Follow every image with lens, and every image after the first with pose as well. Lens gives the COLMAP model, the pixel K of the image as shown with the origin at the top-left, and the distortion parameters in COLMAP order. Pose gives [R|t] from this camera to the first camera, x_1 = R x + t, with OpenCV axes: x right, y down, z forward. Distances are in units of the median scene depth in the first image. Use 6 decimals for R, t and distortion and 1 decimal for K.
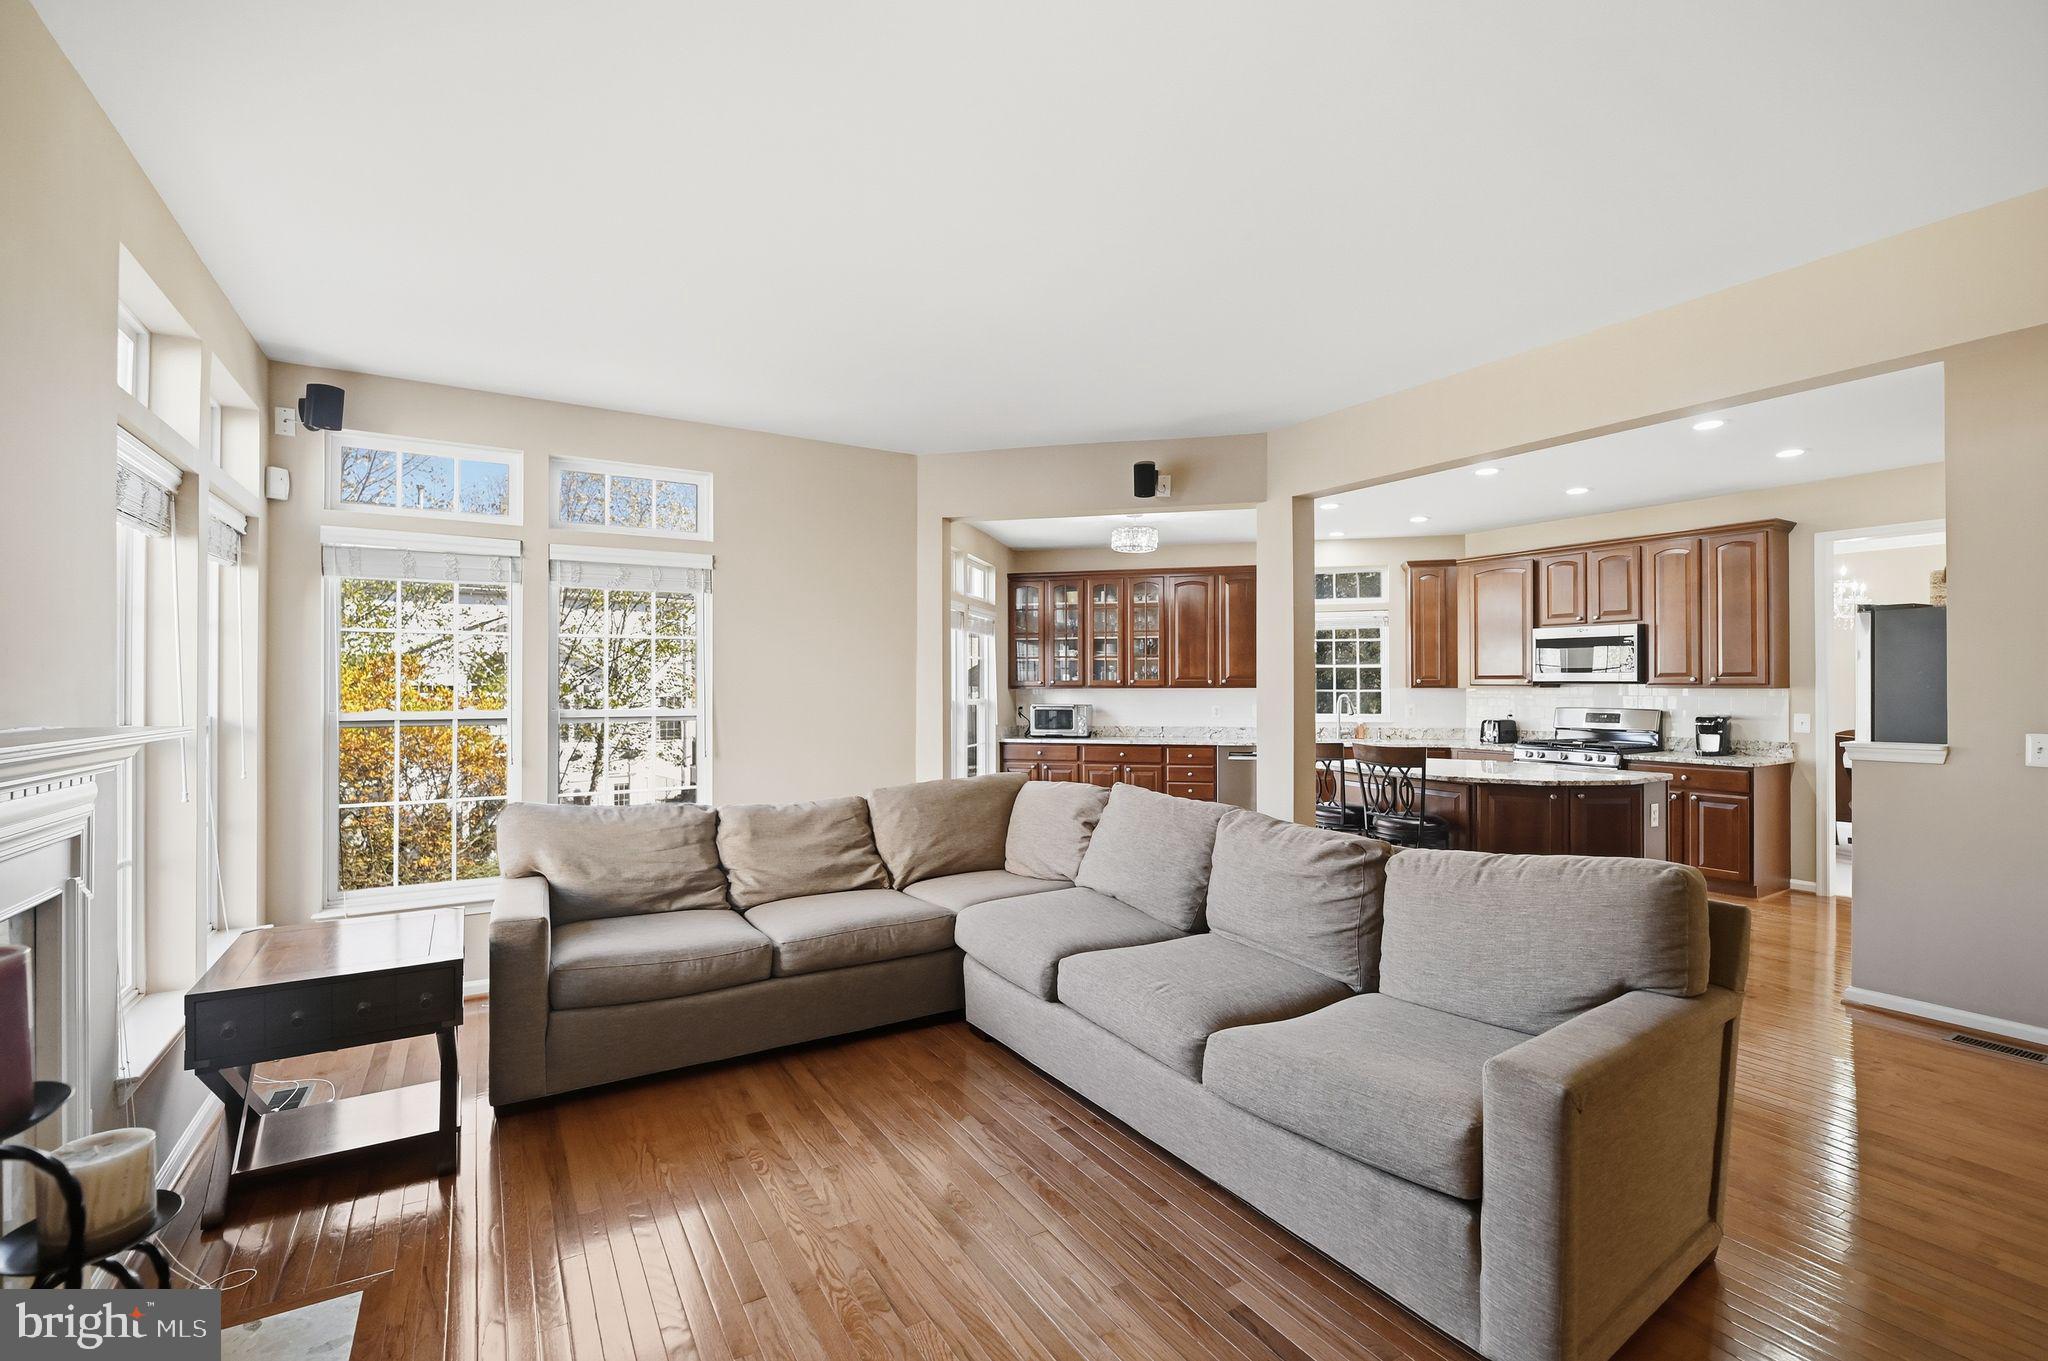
lens RADIAL K [[902.2, 0, 1038.1], [0, 902.2, 689.0], [0, 0, 1]] dist [-0.012979, 0.000595]
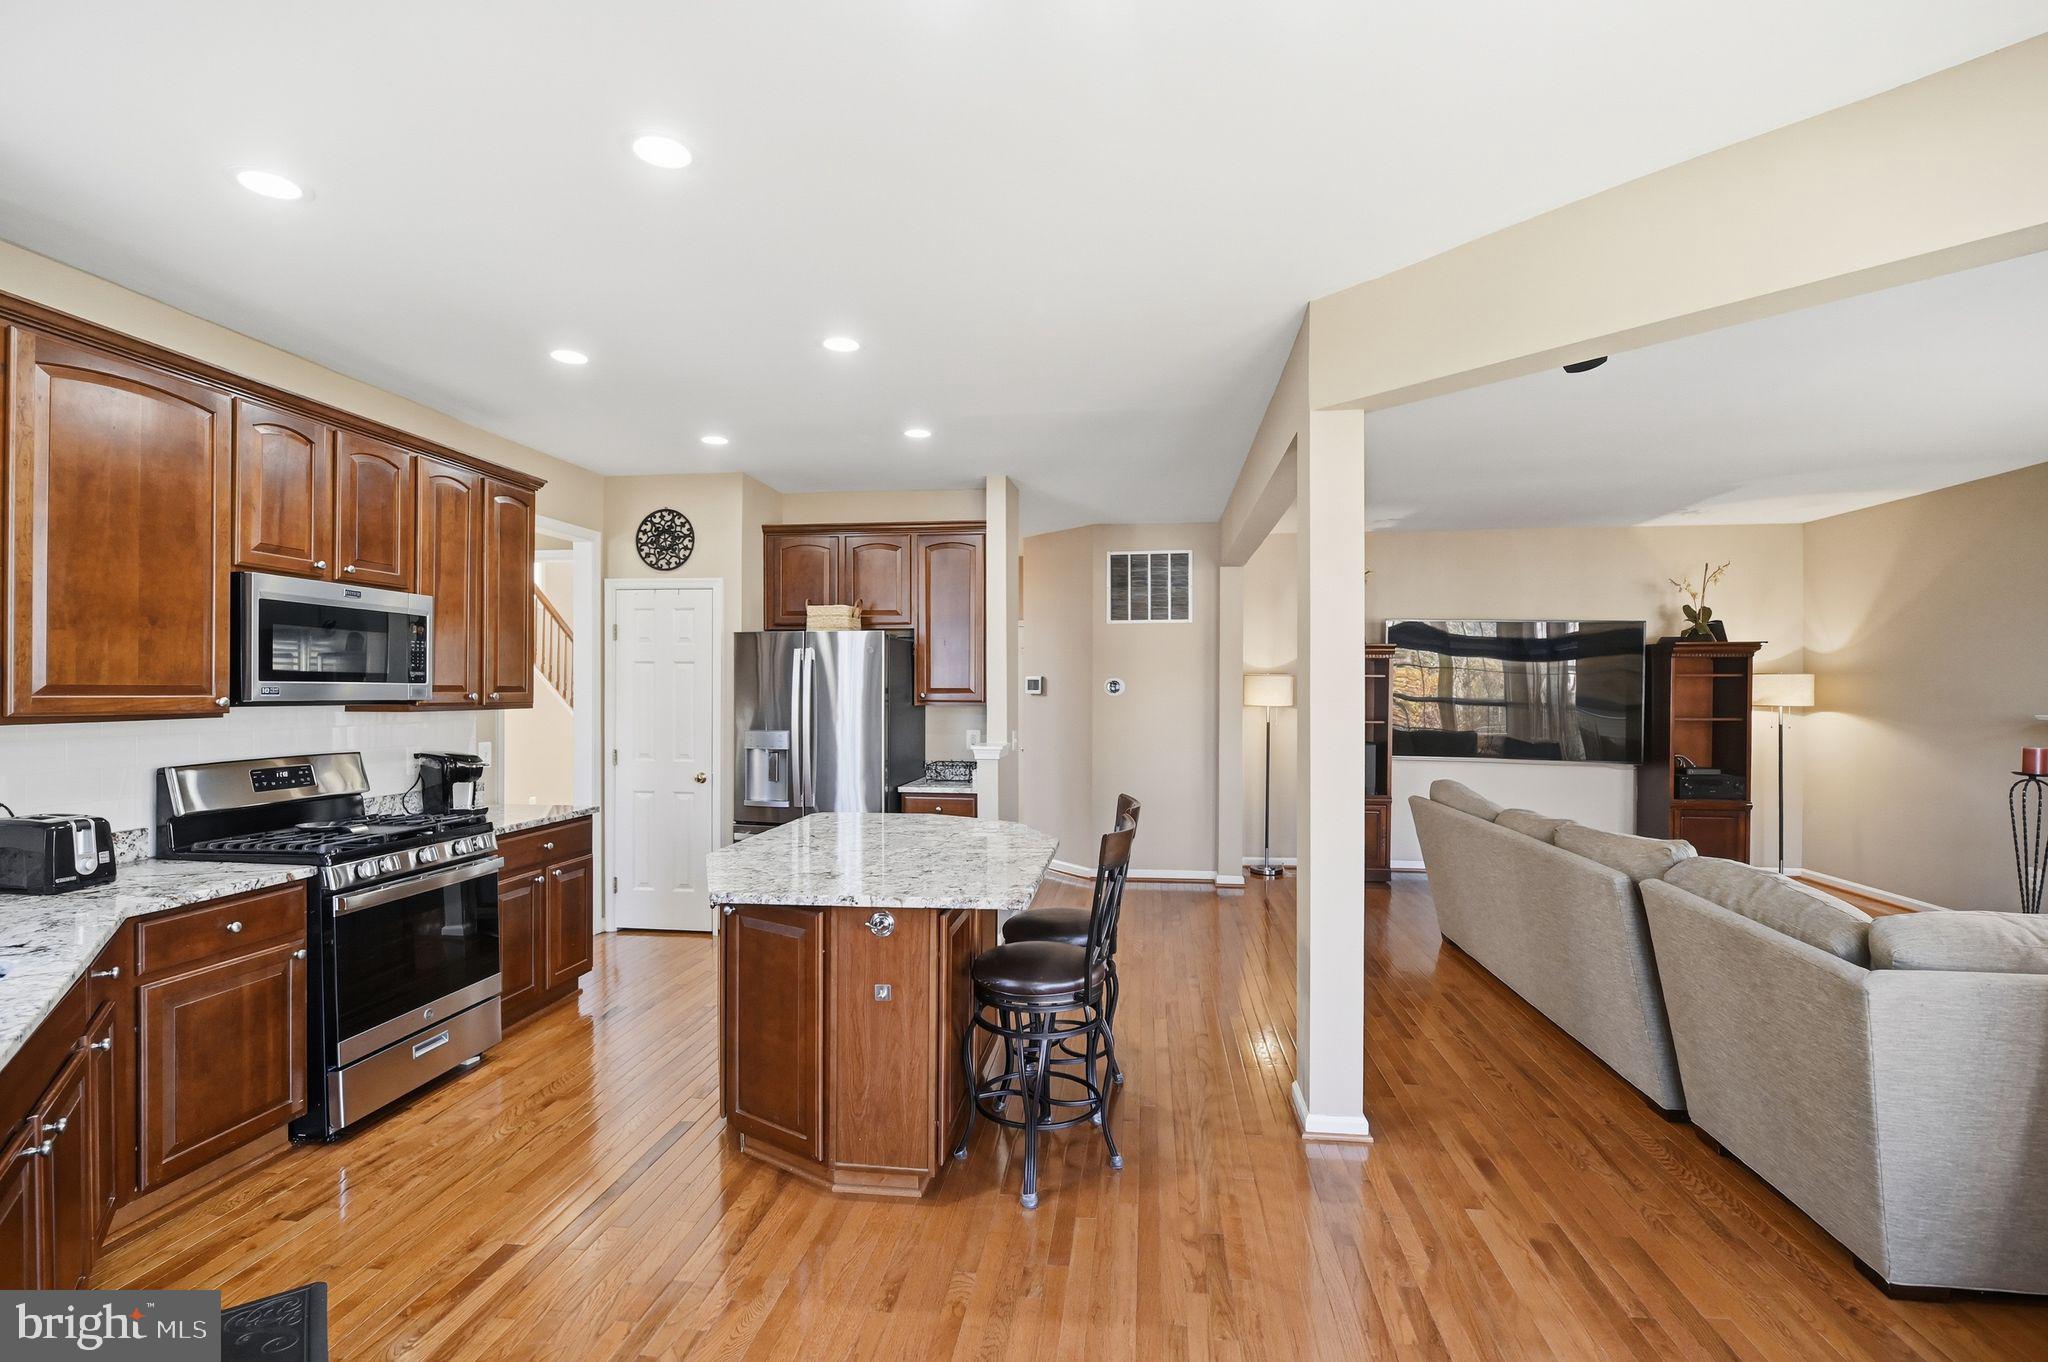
lens RADIAL K [[902.2, 0, 1038.1], [0, 902.2, 689.5], [0, 0, 1]] dist [-0.012979, 0.000595]
pose [[-0.776240, 0.000491, 0.630438, 0.027904], [0.001979, 0.999997, 0.001658, -0.014618], [-0.630435, 0.002534, -0.776238, 1.167679]]
